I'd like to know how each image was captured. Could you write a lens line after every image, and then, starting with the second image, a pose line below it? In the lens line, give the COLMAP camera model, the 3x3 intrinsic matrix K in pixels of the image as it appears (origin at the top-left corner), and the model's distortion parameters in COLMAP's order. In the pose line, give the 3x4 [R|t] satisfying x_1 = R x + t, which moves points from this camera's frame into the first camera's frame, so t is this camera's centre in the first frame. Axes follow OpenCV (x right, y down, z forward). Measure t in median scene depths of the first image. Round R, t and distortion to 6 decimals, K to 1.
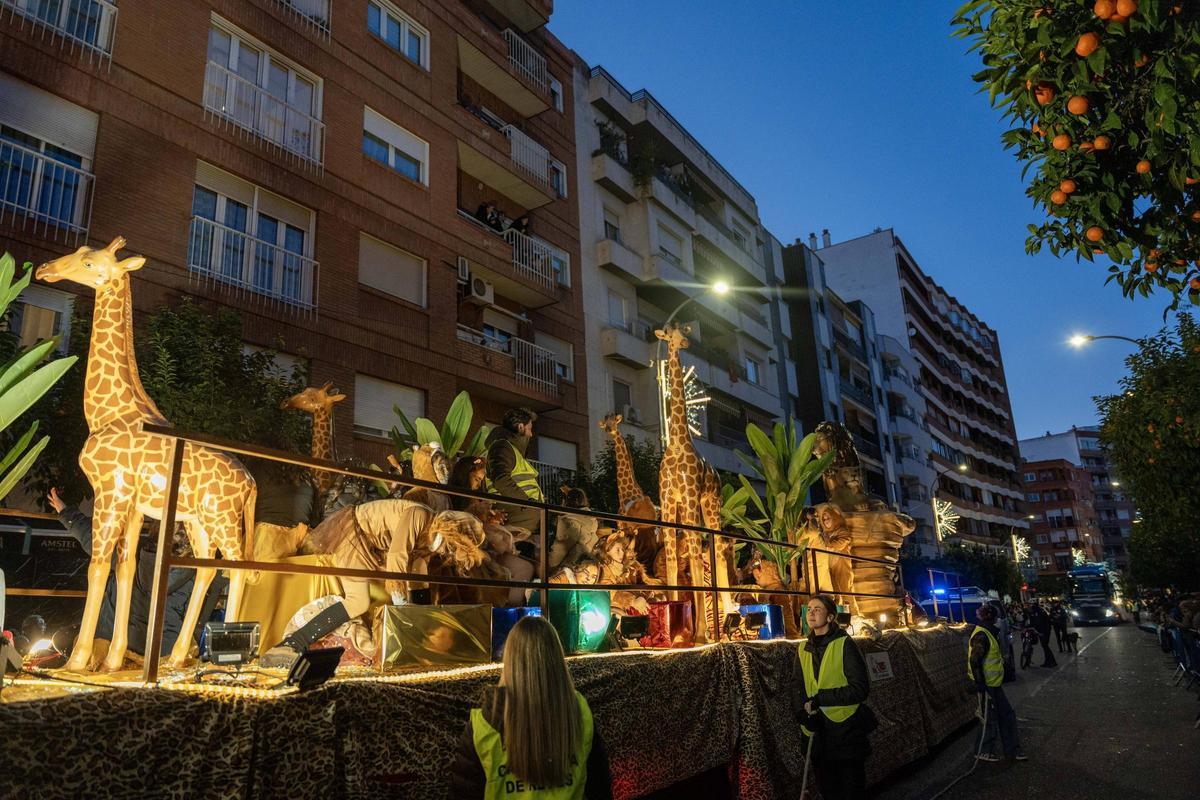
lens RADIAL K [[782.4, 0, 603.9], [0, 782.4, 401.3], [0, 0, 1]] dist [-0.002416, -0.000655]
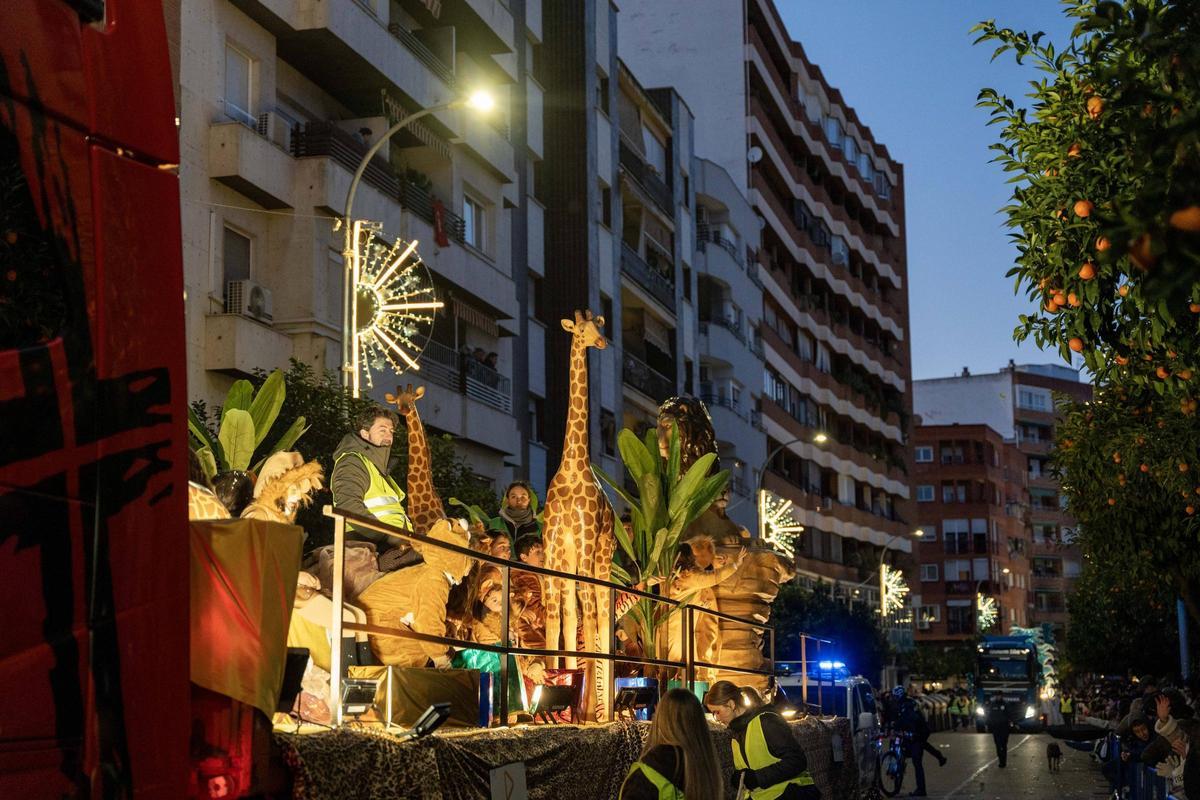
lens RADIAL K [[1744.6, 0, 602.7], [0, 1744.6, 405.9], [0, 0, 1]] dist [0.063036, 0.000000]
pose [[0.946677, 0.084635, 0.310870, -0.101589], [-0.116029, 0.989697, 0.083889, -0.037618], [-0.300567, -0.115486, 0.946743, -0.152371]]
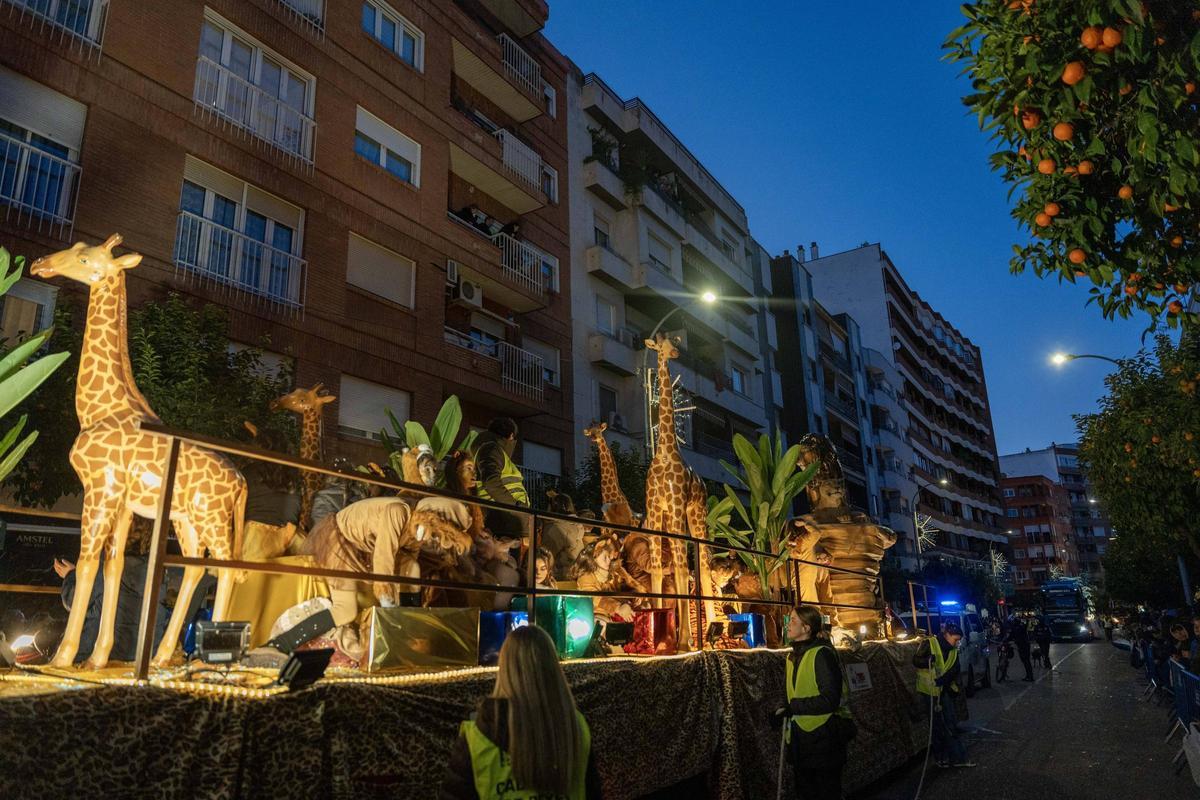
lens RADIAL K [[782.4, 0, 605.5], [0, 782.4, 402.7], [0, 0, 1]] dist [-0.002416, -0.000655]
pose [[0.999496, 0.024224, 0.020505, -0.001192], [-0.024098, 0.999689, -0.006348, -0.000469], [-0.020653, 0.005850, 0.999770, -0.001926]]
